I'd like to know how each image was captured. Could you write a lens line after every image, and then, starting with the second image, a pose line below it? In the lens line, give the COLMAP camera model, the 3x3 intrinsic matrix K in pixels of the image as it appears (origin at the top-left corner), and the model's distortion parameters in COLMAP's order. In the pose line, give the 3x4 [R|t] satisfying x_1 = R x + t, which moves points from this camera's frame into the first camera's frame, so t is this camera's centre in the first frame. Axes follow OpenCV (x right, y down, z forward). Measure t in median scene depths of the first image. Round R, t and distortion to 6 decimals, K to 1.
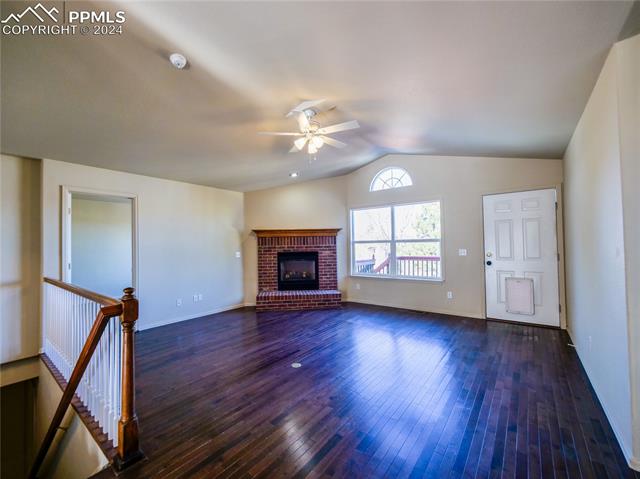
lens RADIAL K [[270.4, 0, 319.5], [0, 270.4, 238.3], [0, 0, 1]] dist [-0.015047, -0.000083]
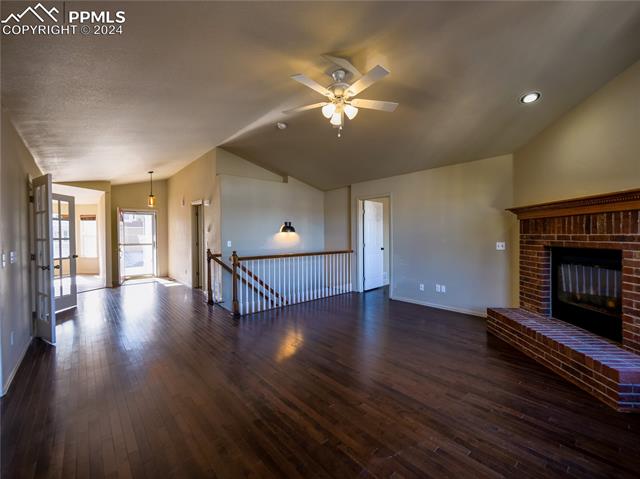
lens RADIAL K [[270.4, 0, 318.3], [0, 270.4, 236.0], [0, 0, 1]] dist [-0.015047, -0.000083]
pose [[-0.200722, 0.022684, -0.979385, 0.613313], [0.042037, 0.999011, 0.014523, 0.005441], [0.978746, -0.038255, -0.201477, 0.859770]]
